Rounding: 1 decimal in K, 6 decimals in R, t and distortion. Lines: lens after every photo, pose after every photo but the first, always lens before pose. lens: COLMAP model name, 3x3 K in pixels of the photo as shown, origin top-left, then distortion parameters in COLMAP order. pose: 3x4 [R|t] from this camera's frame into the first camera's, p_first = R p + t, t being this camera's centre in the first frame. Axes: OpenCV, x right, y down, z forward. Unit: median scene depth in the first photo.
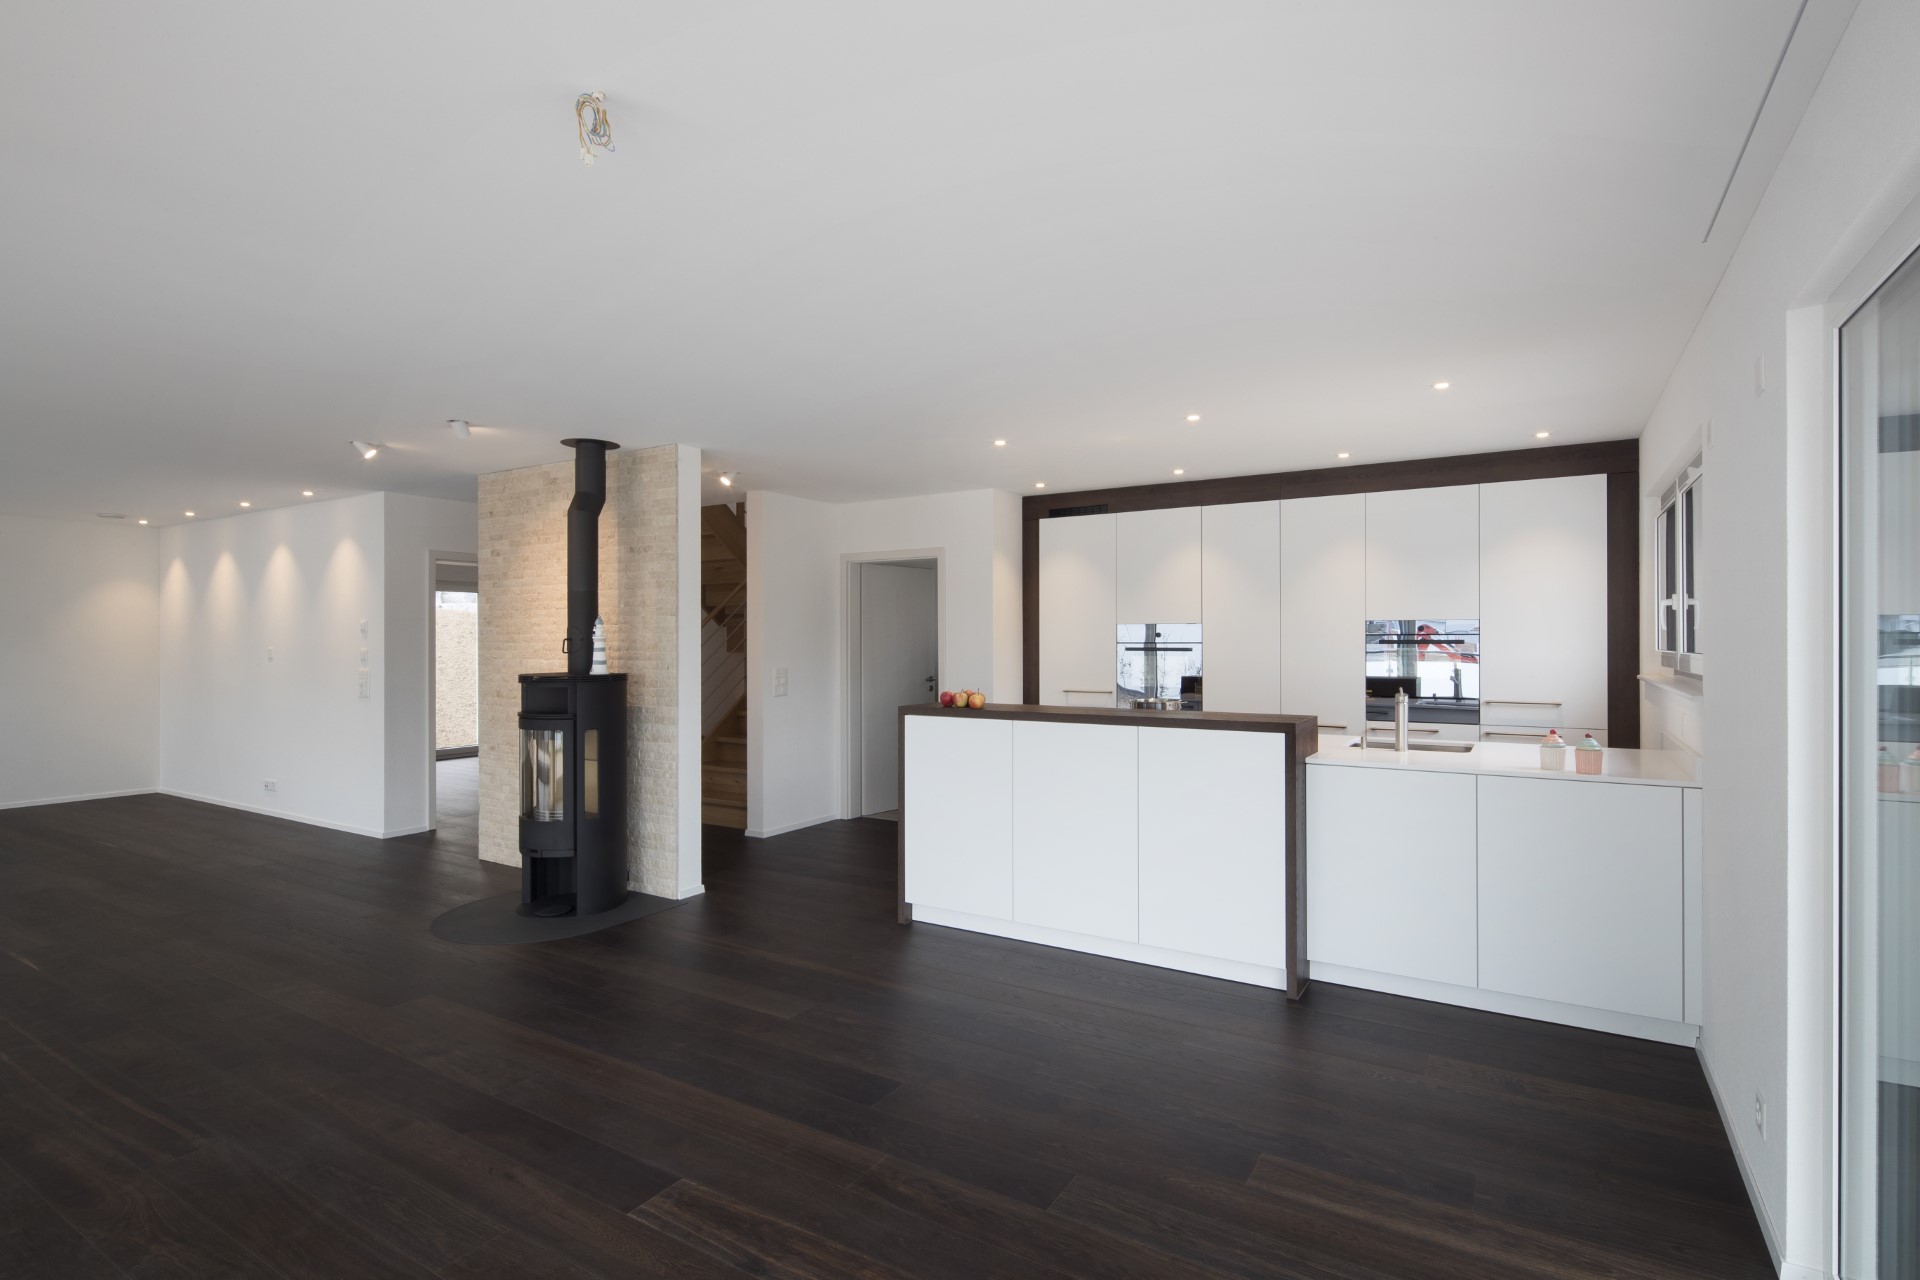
lens RADIAL K [[939.5, 0, 959.4], [0, 939.5, 631.8], [0, 0, 1]] dist [-0.002680, -0.002003]
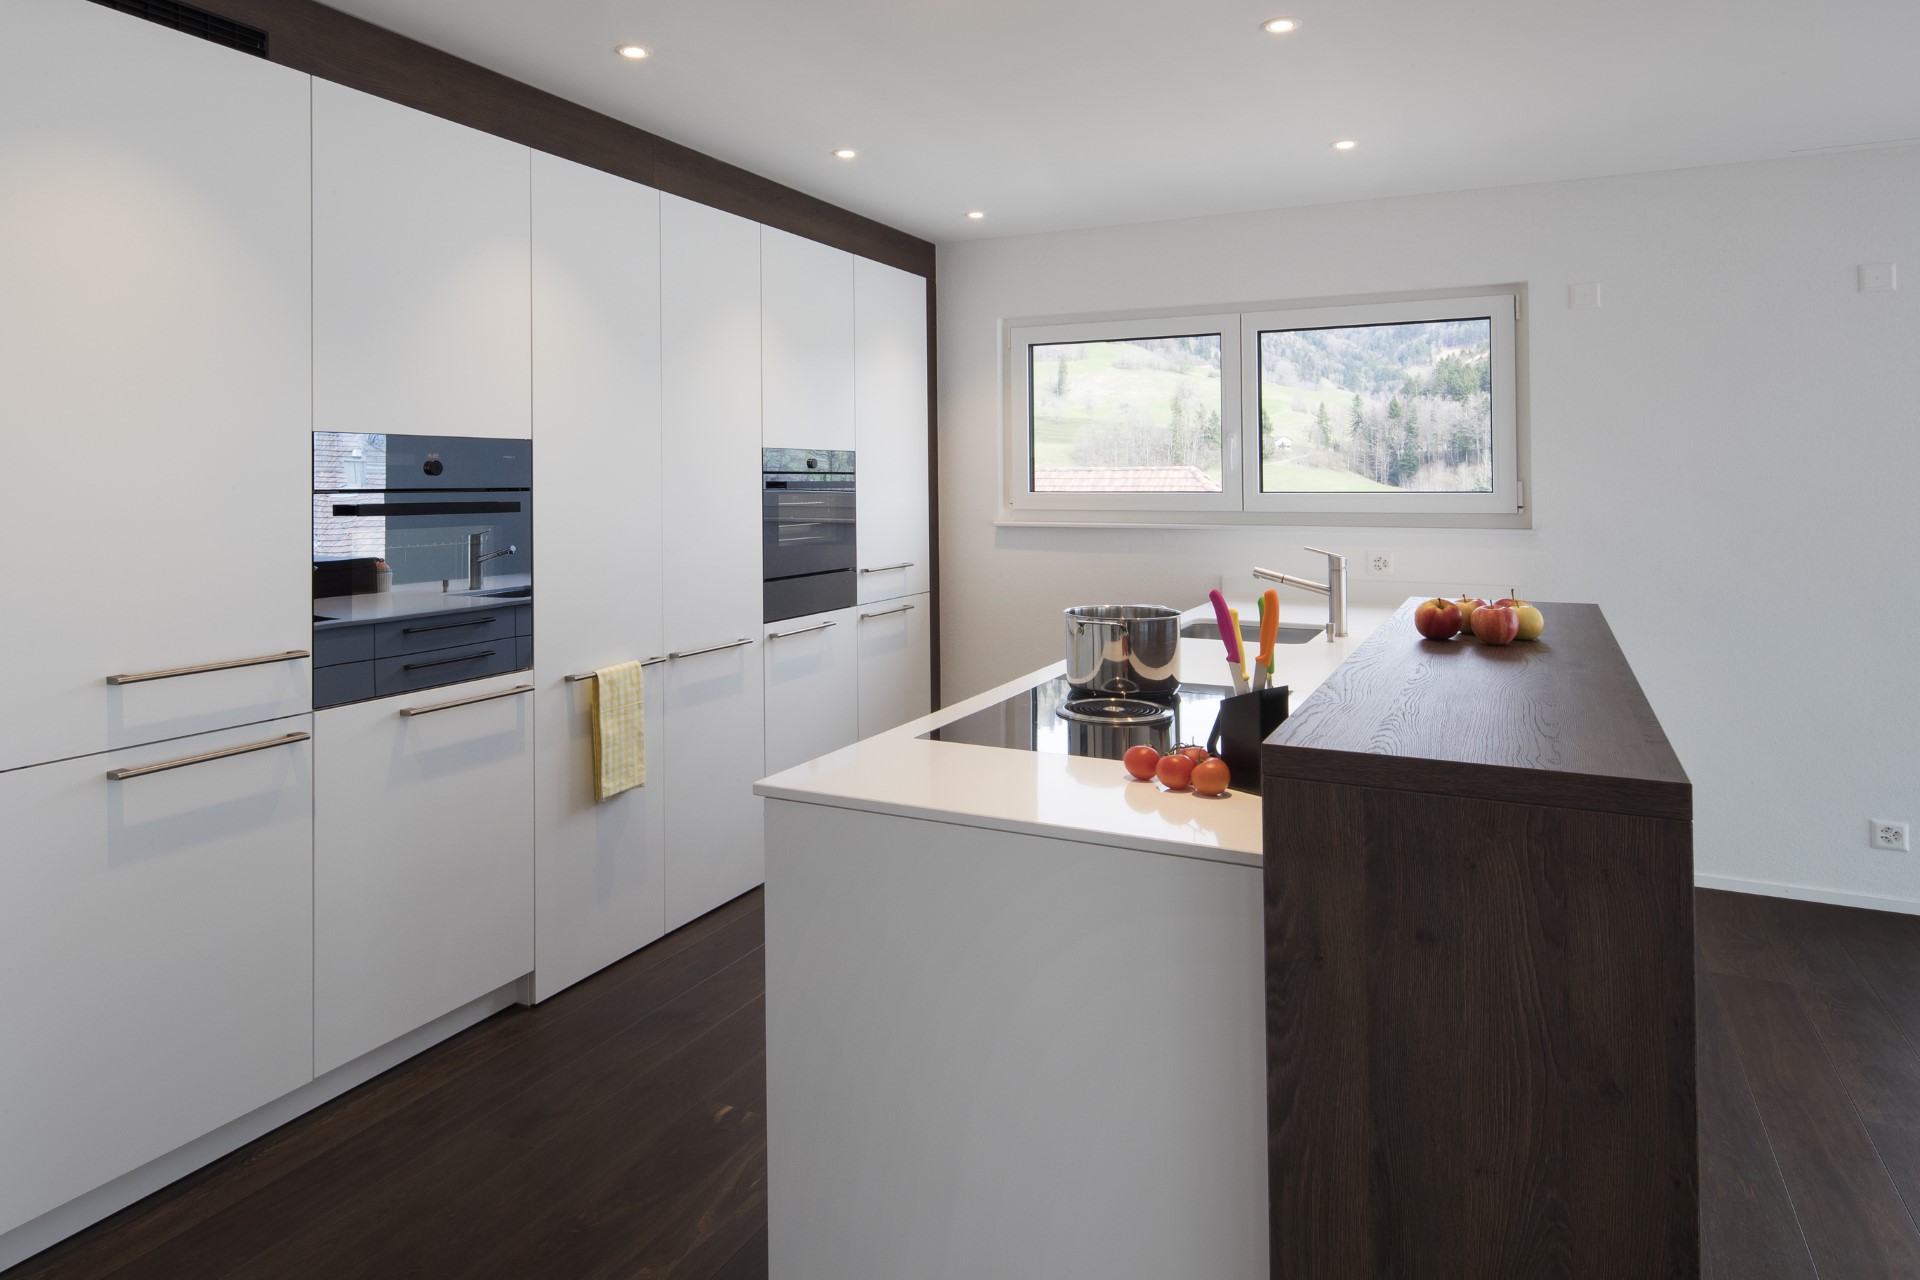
lens RADIAL K [[1136.9, 0, 967.8], [0, 1136.9, 470.6], [0, 0, 1]] dist [-0.002905, -0.000927]
pose [[-0.106836, 0.011541, 0.994210, -0.266055], [-0.003804, 0.999921, -0.012016, 0.009955], [-0.994269, -0.005066, -0.106784, 0.954834]]
